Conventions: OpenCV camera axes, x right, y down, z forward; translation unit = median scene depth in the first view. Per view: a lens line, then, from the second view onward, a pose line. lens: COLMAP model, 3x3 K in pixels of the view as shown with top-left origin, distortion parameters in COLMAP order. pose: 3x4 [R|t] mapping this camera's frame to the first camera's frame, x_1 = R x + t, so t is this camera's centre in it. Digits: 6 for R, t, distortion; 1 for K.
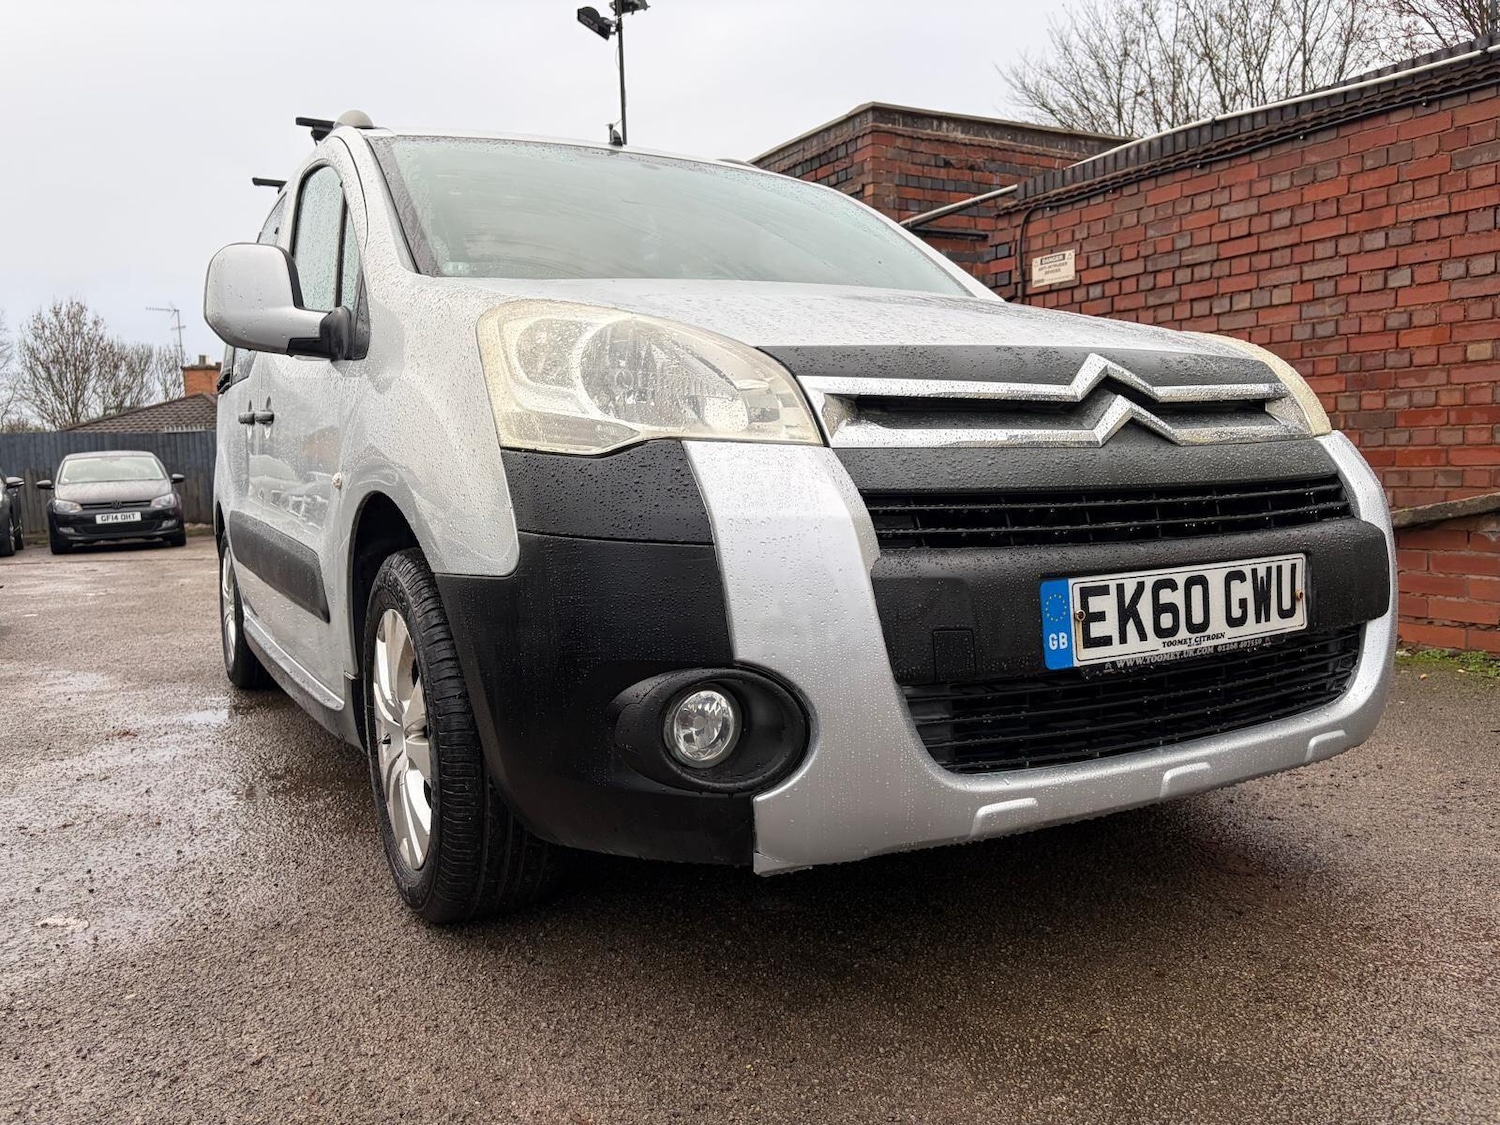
lens RADIAL K [[1132.5, 0, 749.3], [0, 1132.5, 546.8], [0, 0, 1]] dist [0.076540, -0.089986]
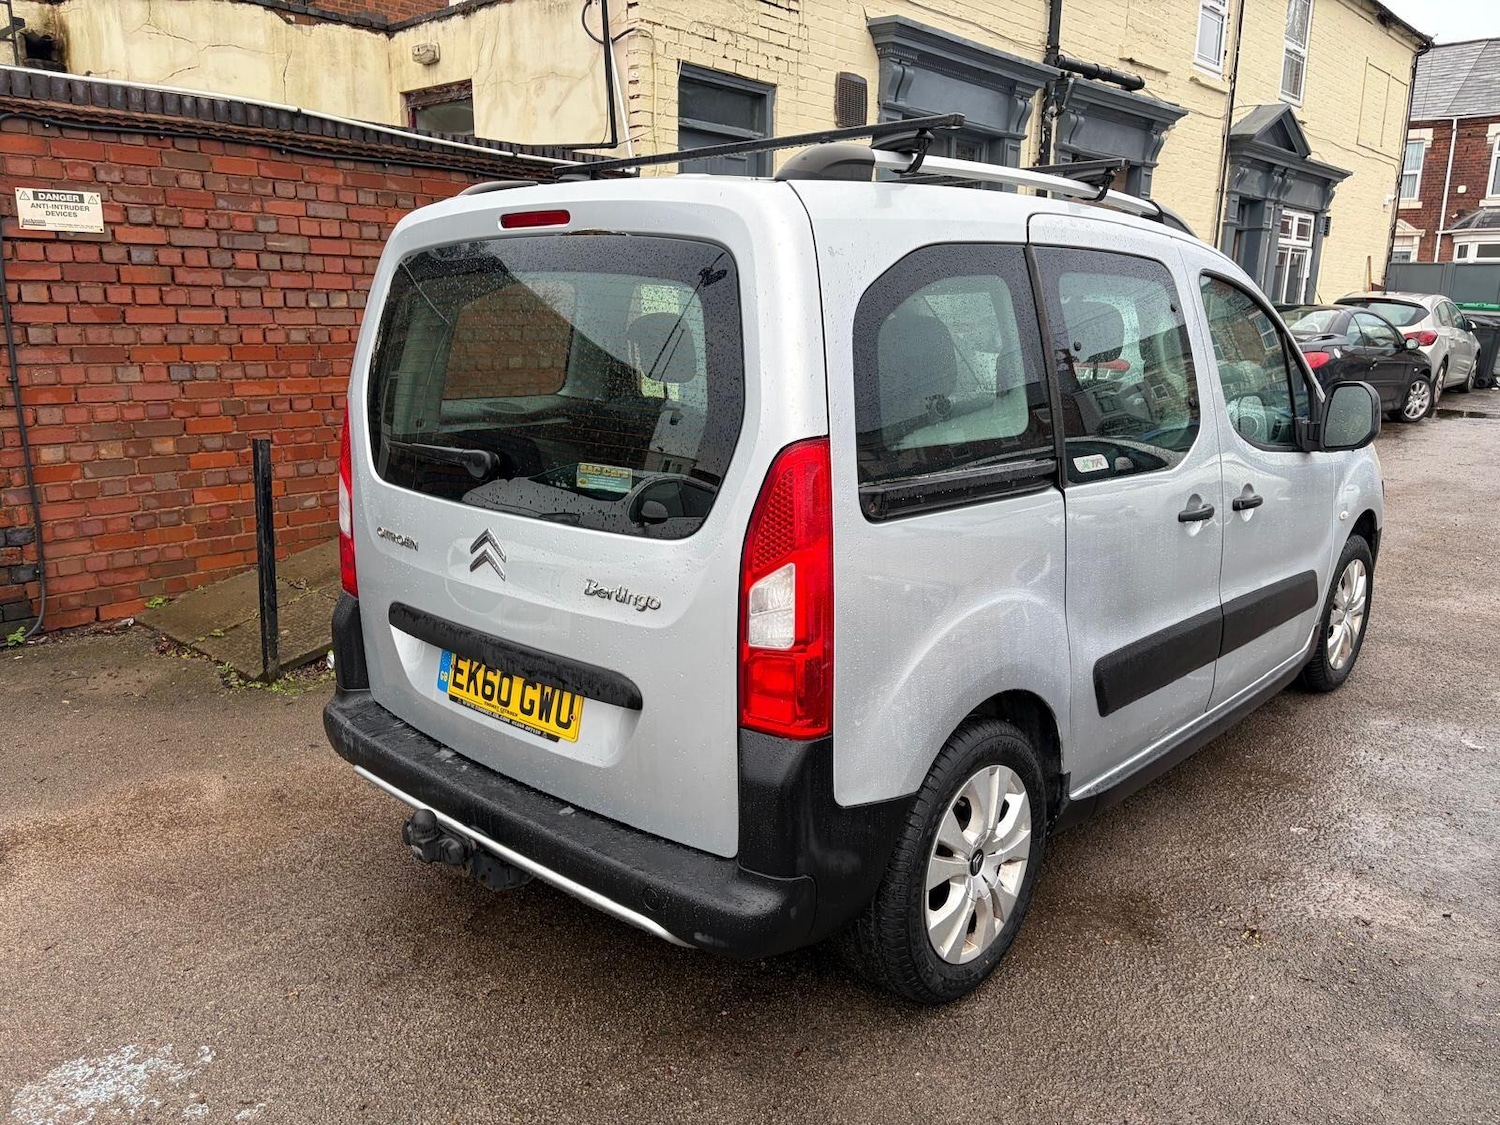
lens RADIAL K [[1132.5, 0, 764.6], [0, 1132.5, 565.3], [0, 0, 1]] dist [0.076540, -0.089986]
pose [[-0.317933, -0.184483, 0.929992, -0.700342], [0.070488, 0.973573, 0.217226, -0.168627], [-0.945489, 0.134617, -0.296527, 0.929876]]
